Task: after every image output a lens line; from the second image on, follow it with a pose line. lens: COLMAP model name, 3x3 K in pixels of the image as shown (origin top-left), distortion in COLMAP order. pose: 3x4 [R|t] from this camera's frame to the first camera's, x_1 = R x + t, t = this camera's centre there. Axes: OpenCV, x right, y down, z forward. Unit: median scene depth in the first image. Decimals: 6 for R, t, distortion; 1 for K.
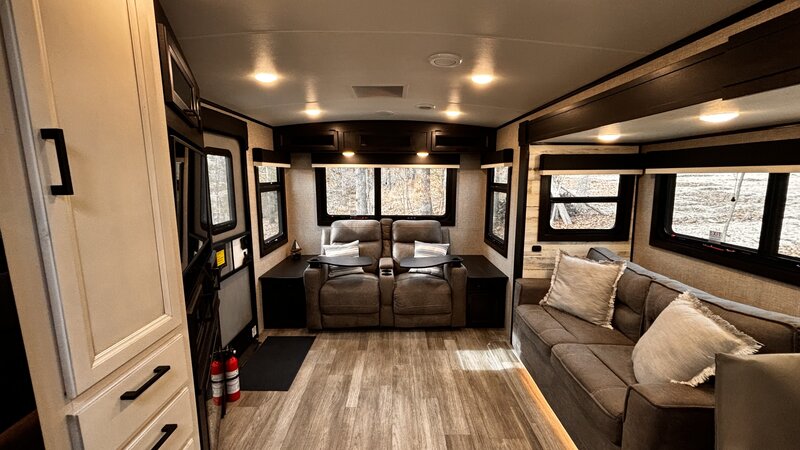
lens RADIAL K [[318.8, 0, 399.3], [0, 318.8, 222.7], [0, 0, 1]] dist [-0.001057, -0.000934]
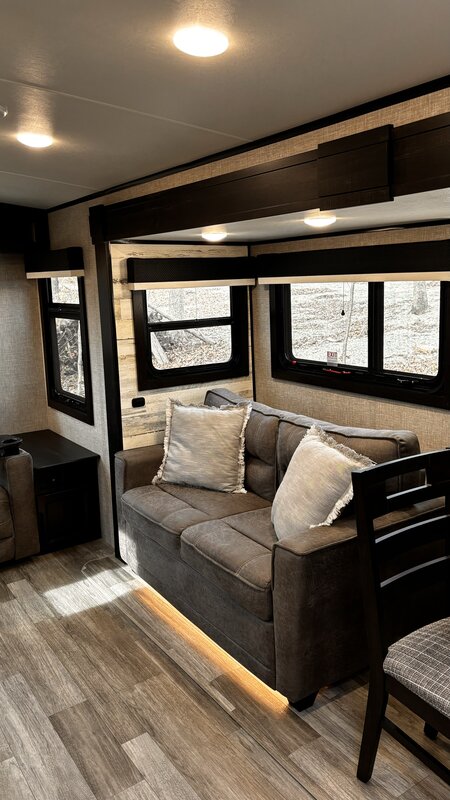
lens RADIAL K [[601.4, 0, 221.0], [0, 601.4, 378.9], [0, 0, 1]] dist [0.011822, 0.002035]
pose [[0.825279, -0.111576, 0.553593, -0.107065], [0.107358, 0.993408, 0.040173, 0.002052], [-0.554426, 0.026279, 0.831818, -0.123049]]
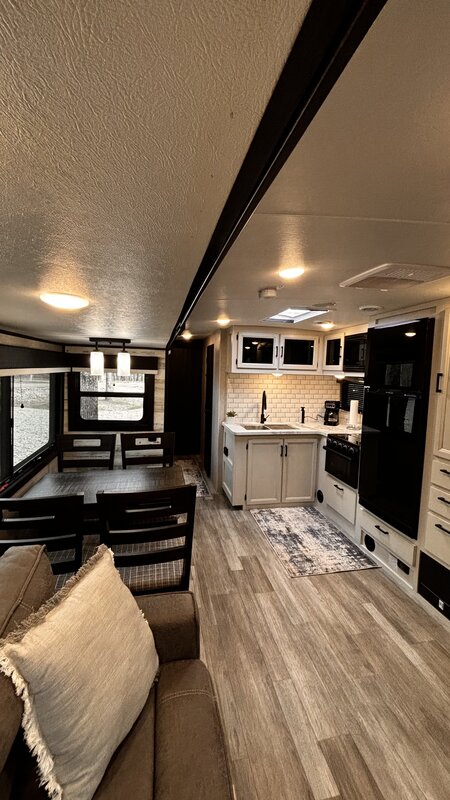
lens RADIAL K [[318.8, 0, 224.4], [0, 318.8, 398.2], [0, 0, 1]] dist [-0.001057, -0.000934]
pose [[-0.980141, -0.013155, -0.197864, 0.401002], [-0.059063, 0.971877, 0.227962, -0.221890], [0.189301, 0.235122, -0.953353, 1.343228]]
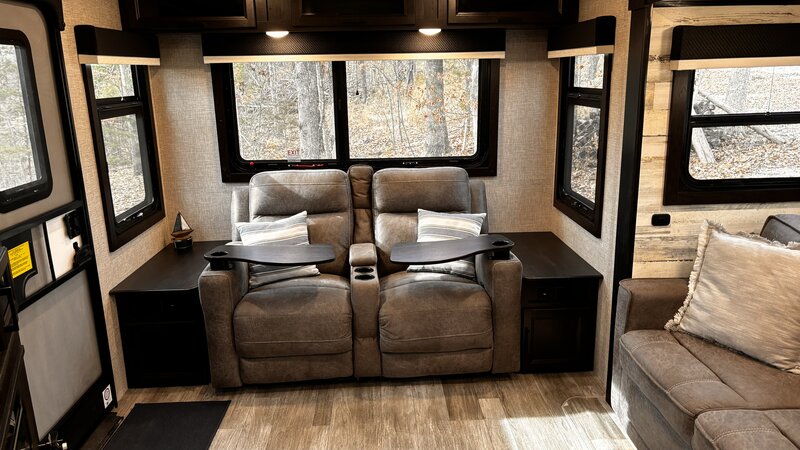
lens RADIAL K [[601.4, 0, 398.9], [0, 601.4, 229.3], [0, 0, 1]] dist [0.011822, 0.002035]
pose [[0.999383, -0.028571, 0.020409, -0.002261], [0.026257, 0.994037, 0.105837, -0.015131], [-0.023311, -0.105235, 0.994174, 0.062887]]
